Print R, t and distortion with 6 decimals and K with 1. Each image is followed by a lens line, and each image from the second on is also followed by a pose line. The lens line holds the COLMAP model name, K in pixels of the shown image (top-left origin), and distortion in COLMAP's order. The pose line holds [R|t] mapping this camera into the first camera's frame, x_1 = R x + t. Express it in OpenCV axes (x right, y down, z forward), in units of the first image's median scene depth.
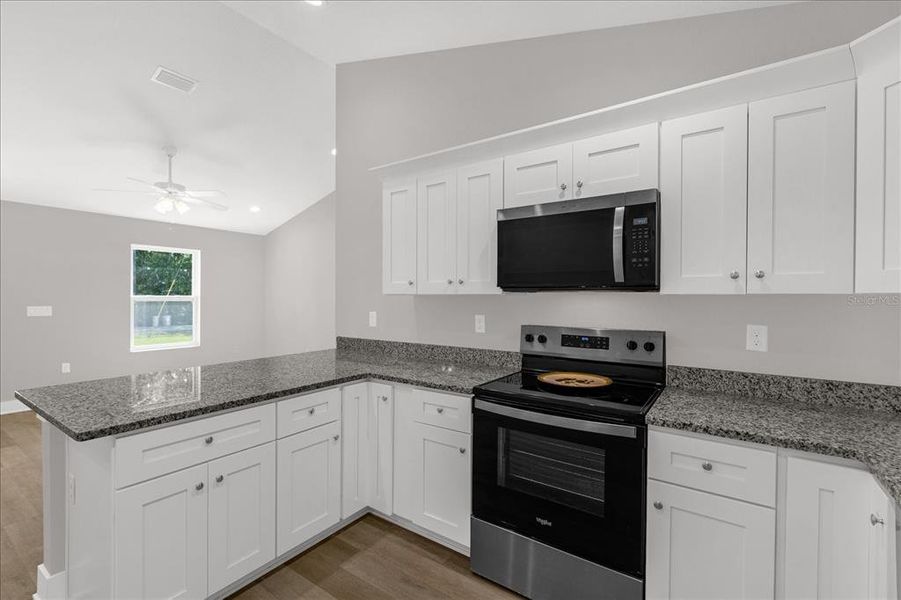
lens RADIAL K [[405.6, 0, 442.8], [0, 405.6, 298.3], [0, 0, 1]] dist [-0.002521, -0.000531]
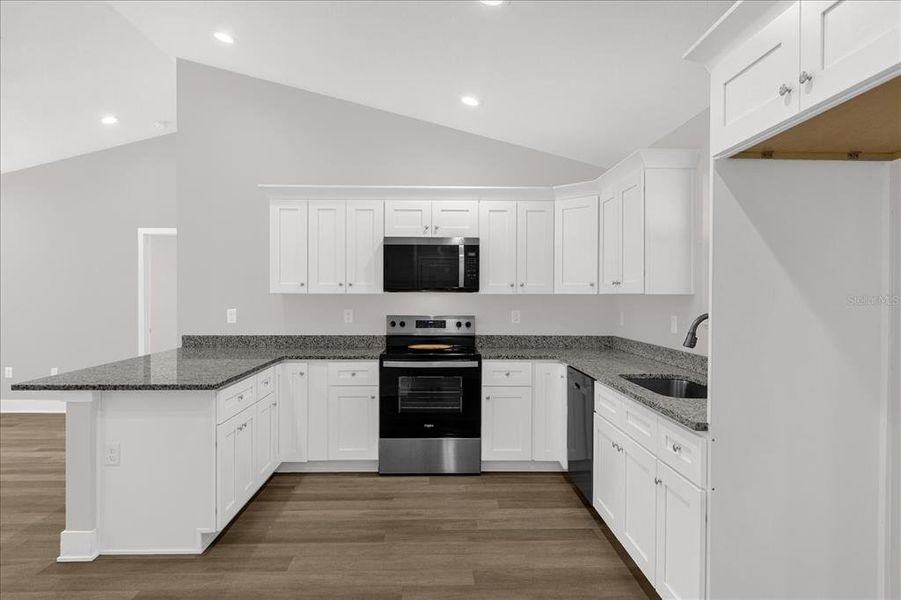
lens RADIAL K [[540.8, 0, 456.1], [0, 540.8, 293.8], [0, 0, 1]] dist [-0.016236, 0.002101]
pose [[0.789331, 0.001560, 0.613966, -0.923397], [0.002549, 0.999980, -0.005817, 0.002581], [-0.613963, 0.006156, 0.789311, -0.766662]]
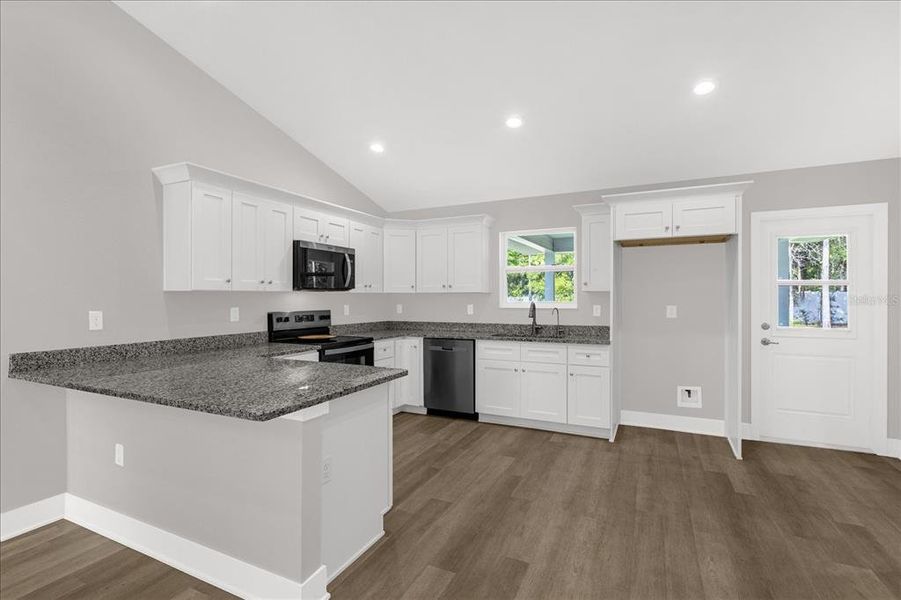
lens RADIAL K [[425.4, 0, 449.5], [0, 425.4, 296.6], [0, 0, 1]] dist [-0.004828, -0.001666]
pose [[-0.175857, 0.000125, 0.984416, -1.761349], [0.007387, 0.999972, 0.001192, 0.013347], [-0.984388, 0.007481, -0.175853, 0.751294]]
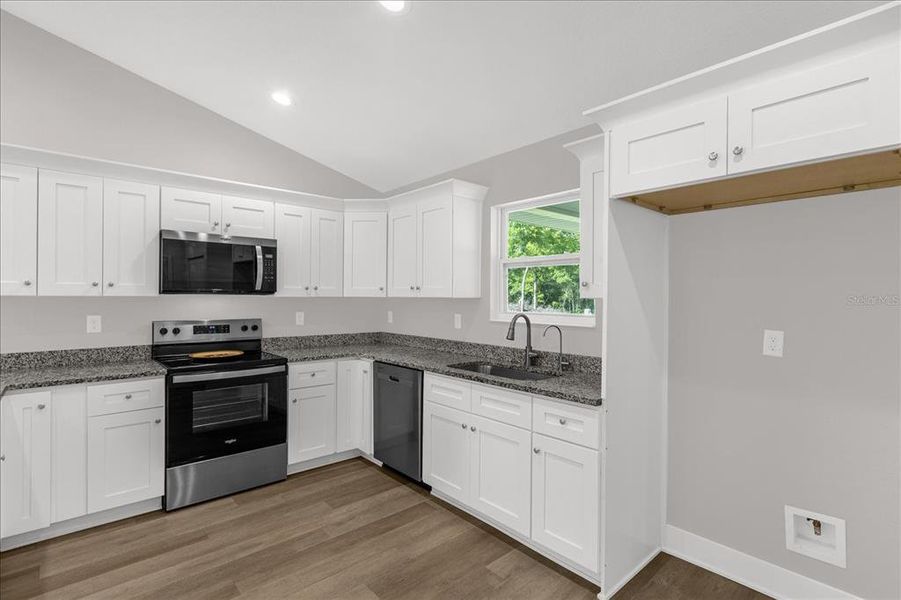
lens RADIAL K [[425.4, 0, 450.6], [0, 425.4, 294.7], [0, 0, 1]] dist [-0.004828, -0.001666]
pose [[0.212919, 0.003089, 0.977065, -1.020018], [0.000689, 0.999994, -0.003312, -0.011295], [-0.977070, 0.001378, 0.212915, -0.163261]]
